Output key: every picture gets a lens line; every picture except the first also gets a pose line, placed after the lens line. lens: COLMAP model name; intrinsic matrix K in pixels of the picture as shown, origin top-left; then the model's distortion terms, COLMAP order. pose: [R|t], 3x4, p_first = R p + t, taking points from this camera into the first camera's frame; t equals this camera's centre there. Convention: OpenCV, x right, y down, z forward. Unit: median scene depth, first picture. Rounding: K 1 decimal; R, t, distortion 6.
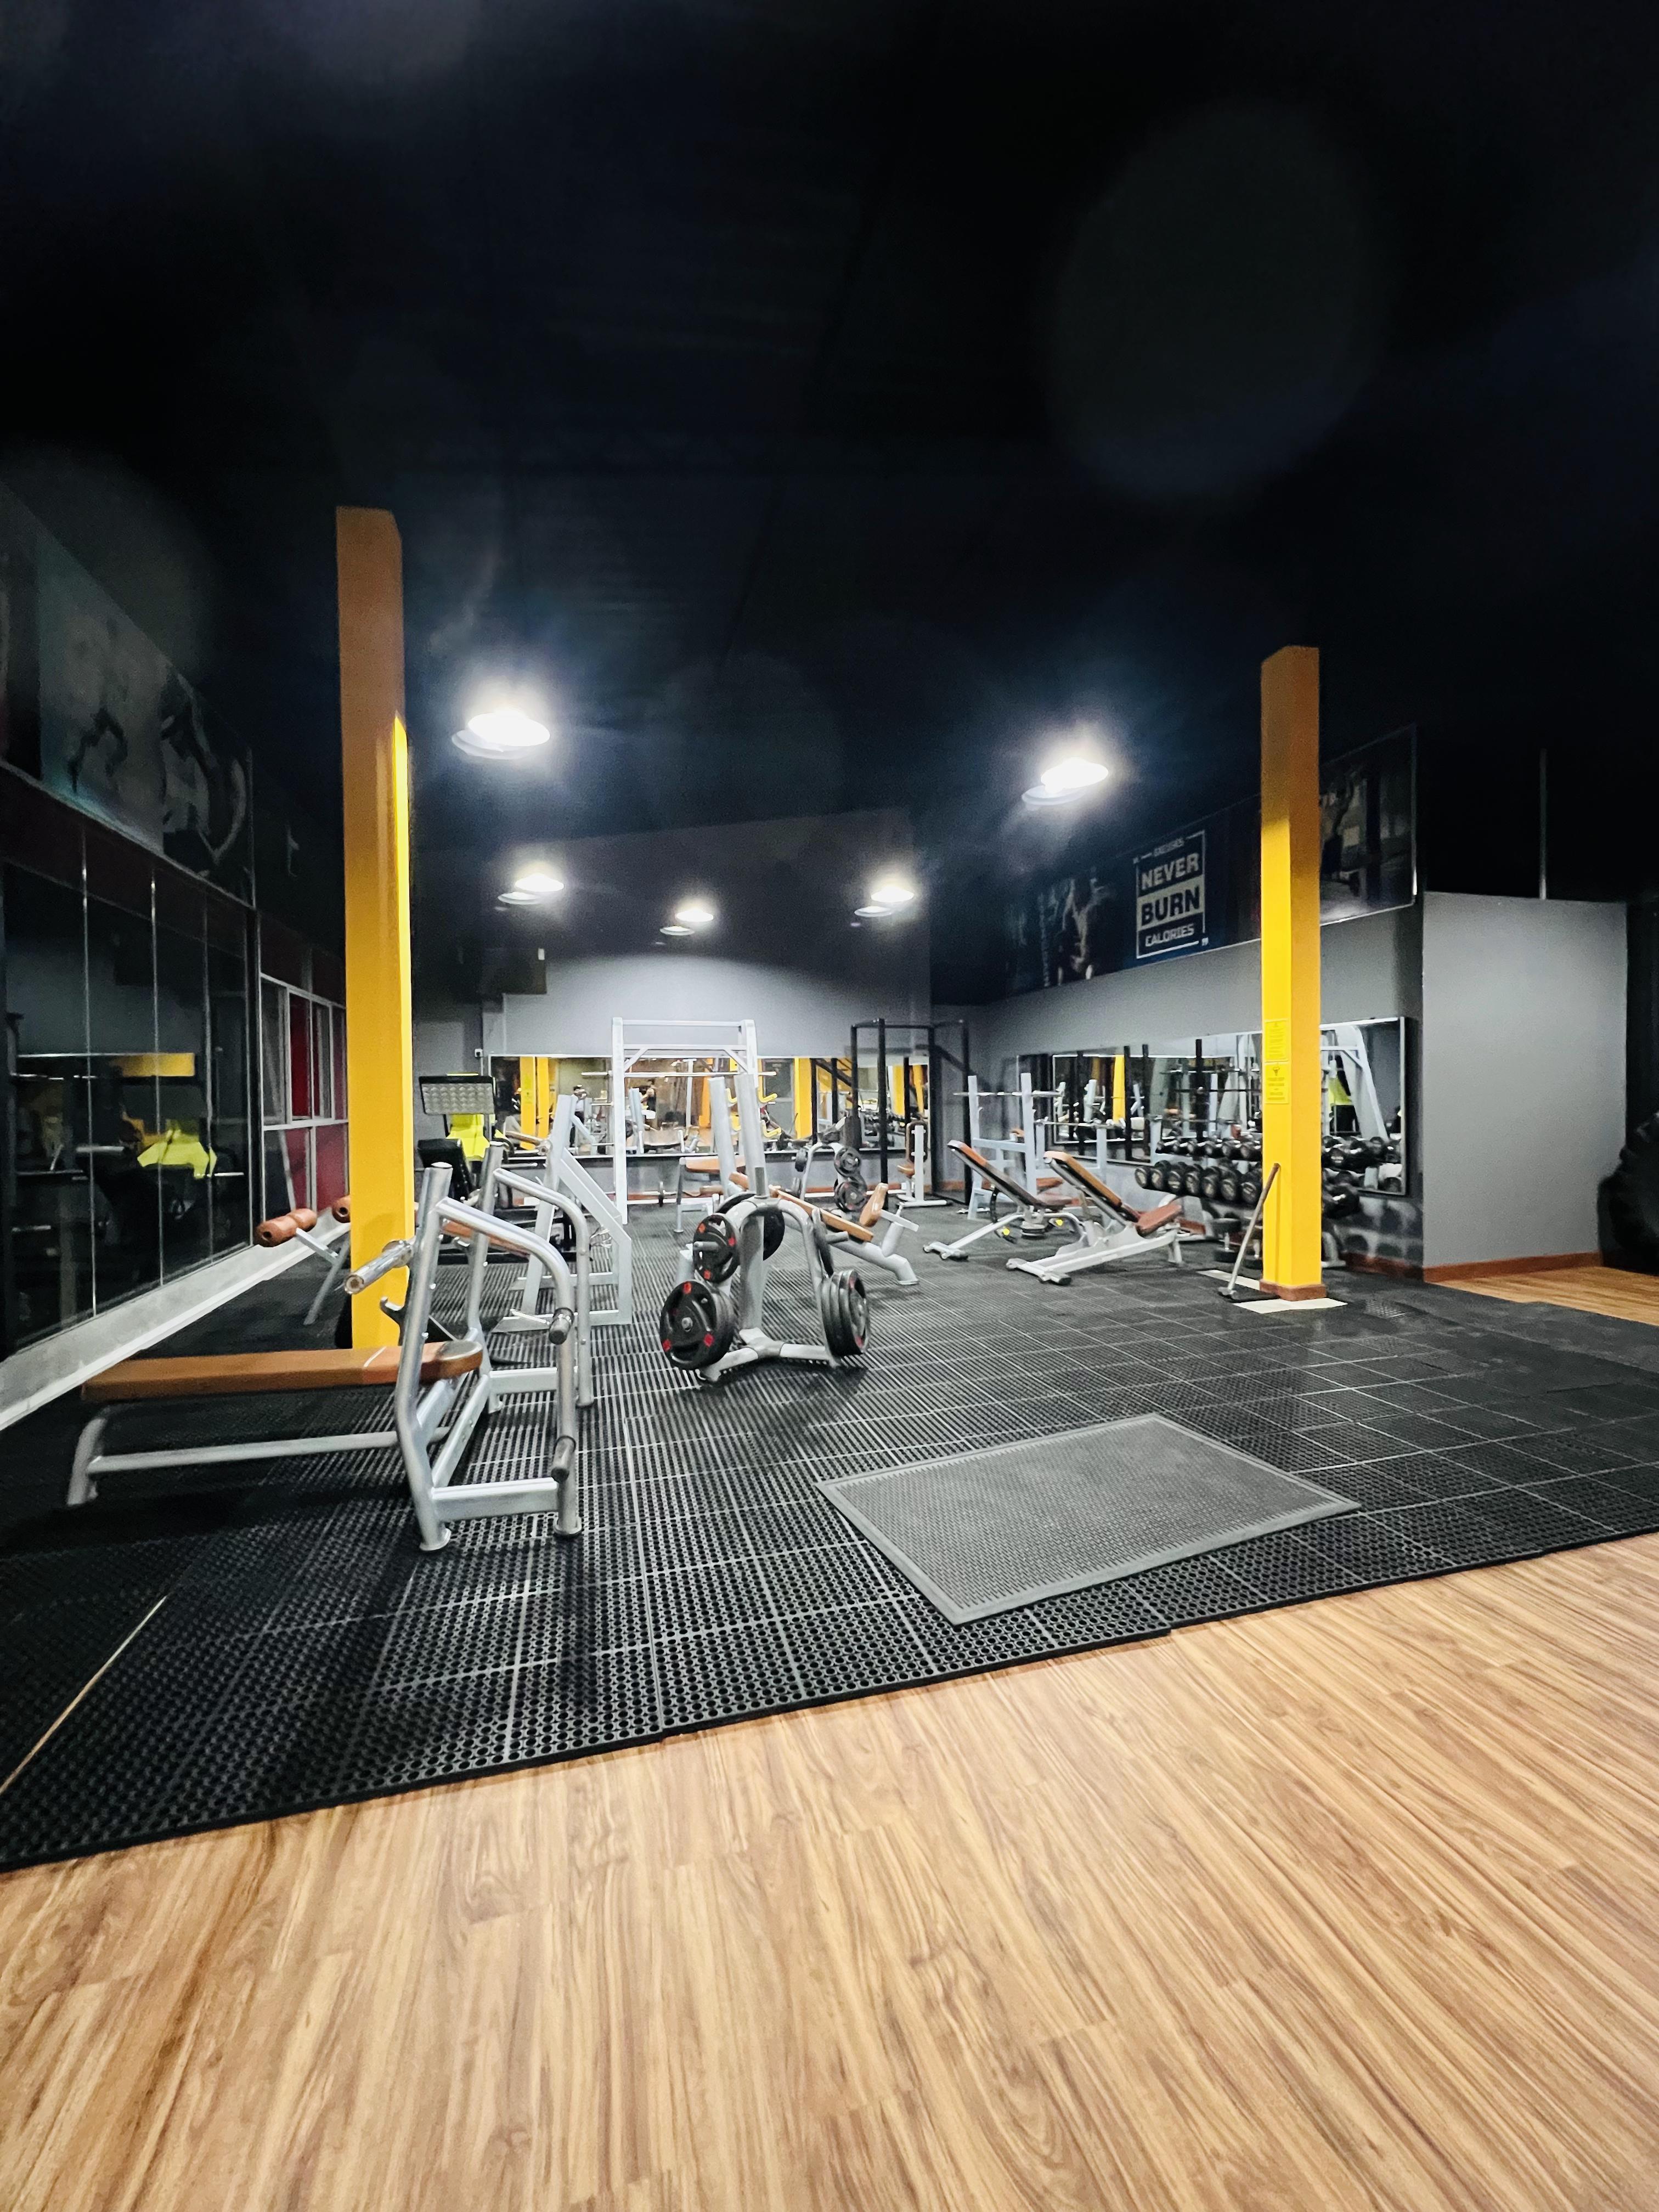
lens RADIAL K [[875.8, 0, 829.5], [0, 875.8, 1106.0], [0, 0, 1]] dist [-0.000432, -0.000026]
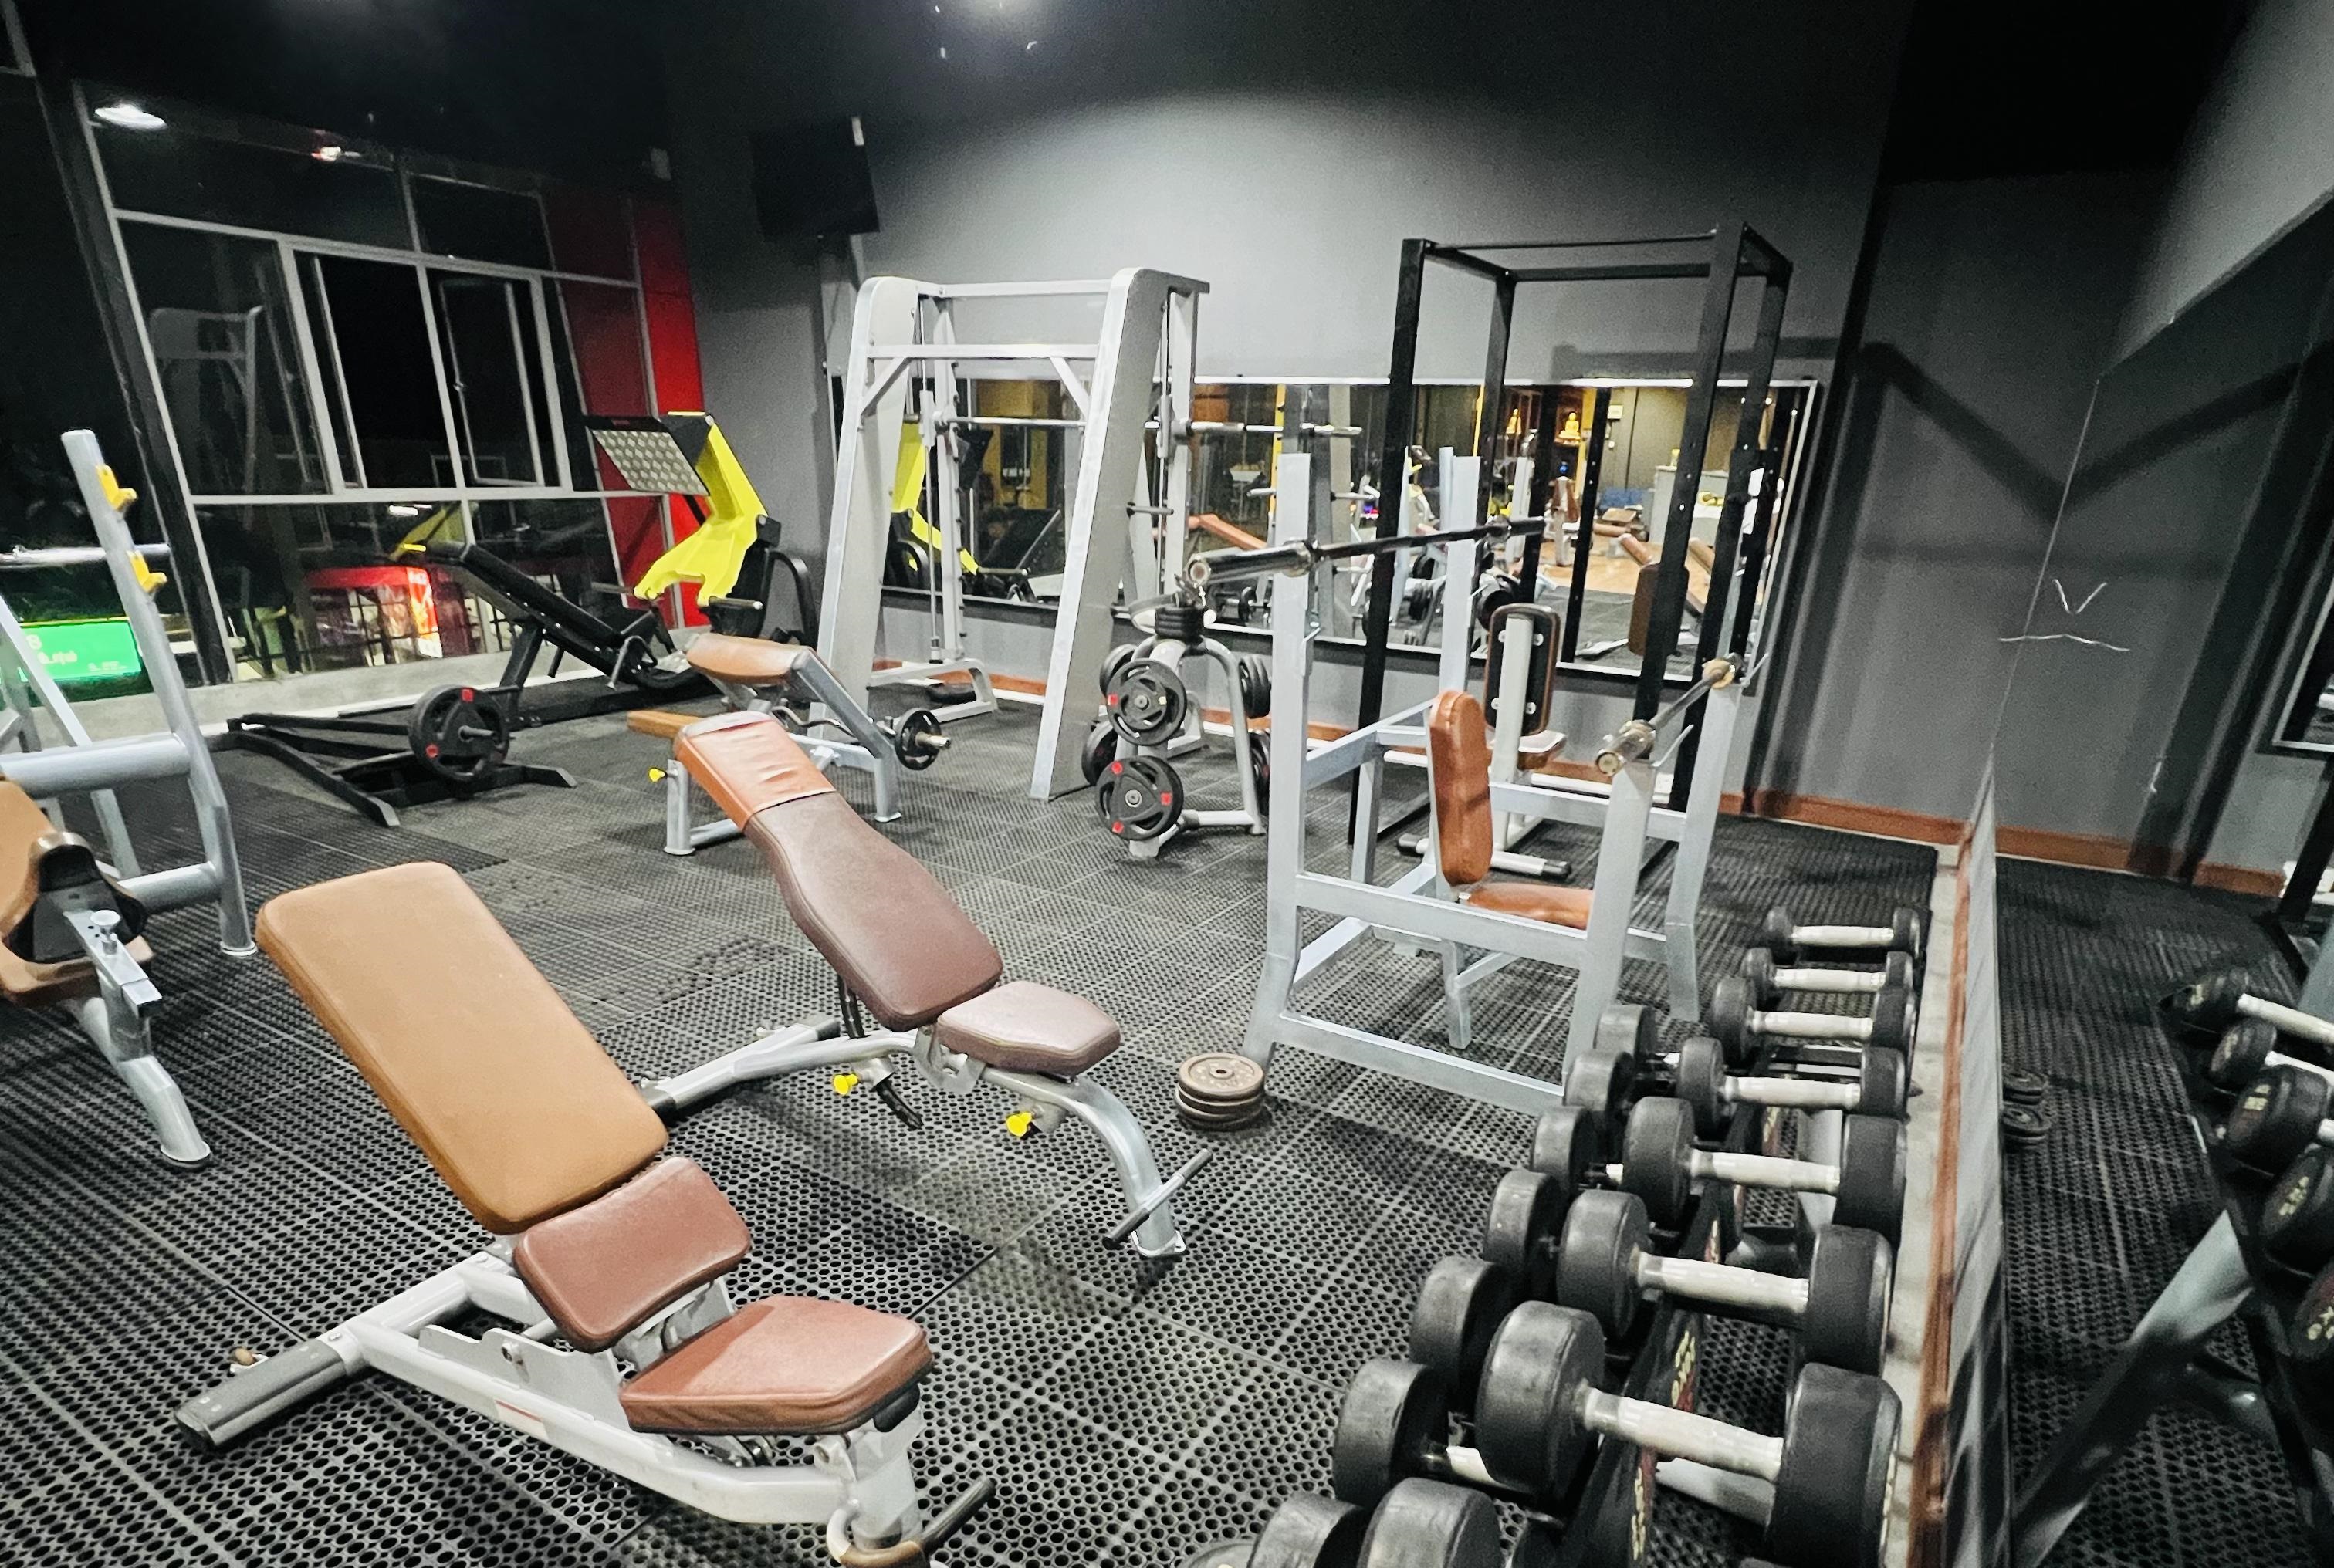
lens RADIAL K [[1247.2, 0, 1172.6], [0, 1247.2, 991.8], [0, 0, 1]] dist [0.000471, 0.000047]
pose [[0.684604, 0.326449, -0.651727, 0.642143], [-0.050942, 0.913347, 0.403982, -0.056749], [0.727133, -0.243367, 0.641912, 1.035772]]
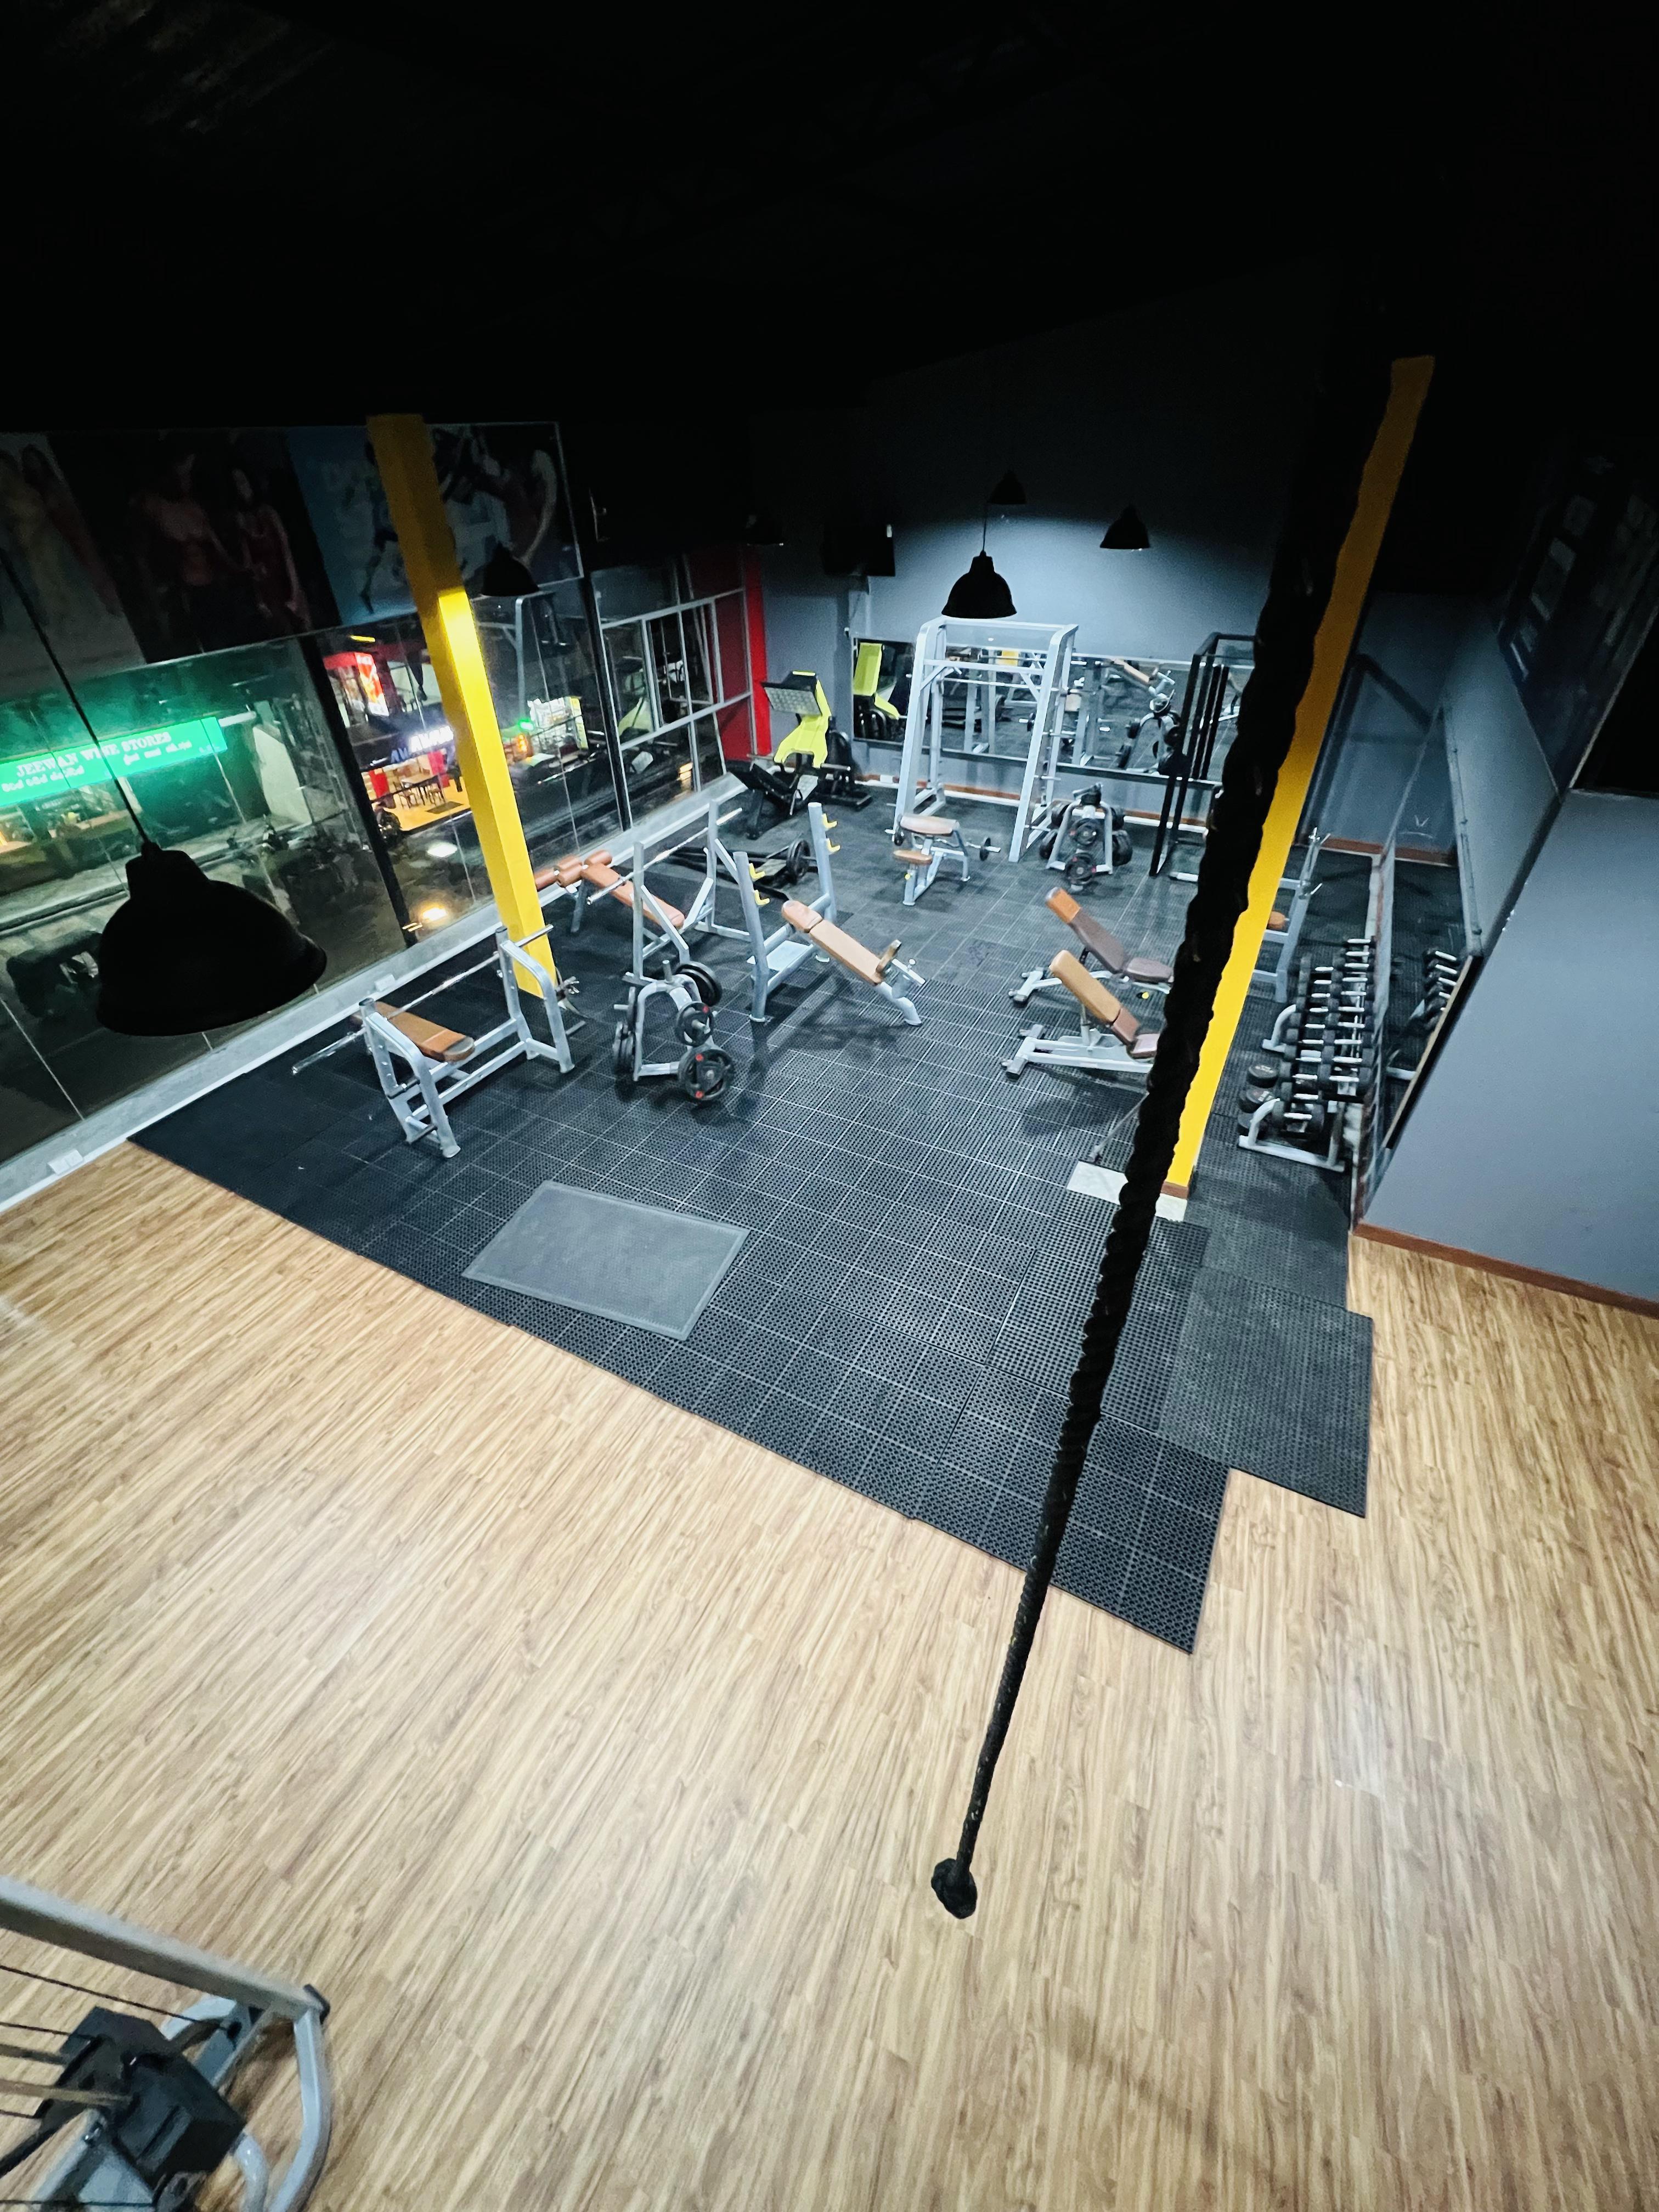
lens RADIAL K [[875.8, 0, 829.5], [0, 875.8, 1106.0], [0, 0, 1]] dist [-0.000432, -0.000026]
pose [[0.729602, 0.416373, -0.542508, 0.739852], [0.004367, 0.790436, 0.612530, -0.465961], [0.683858, -0.449272, 0.574885, 0.185287]]
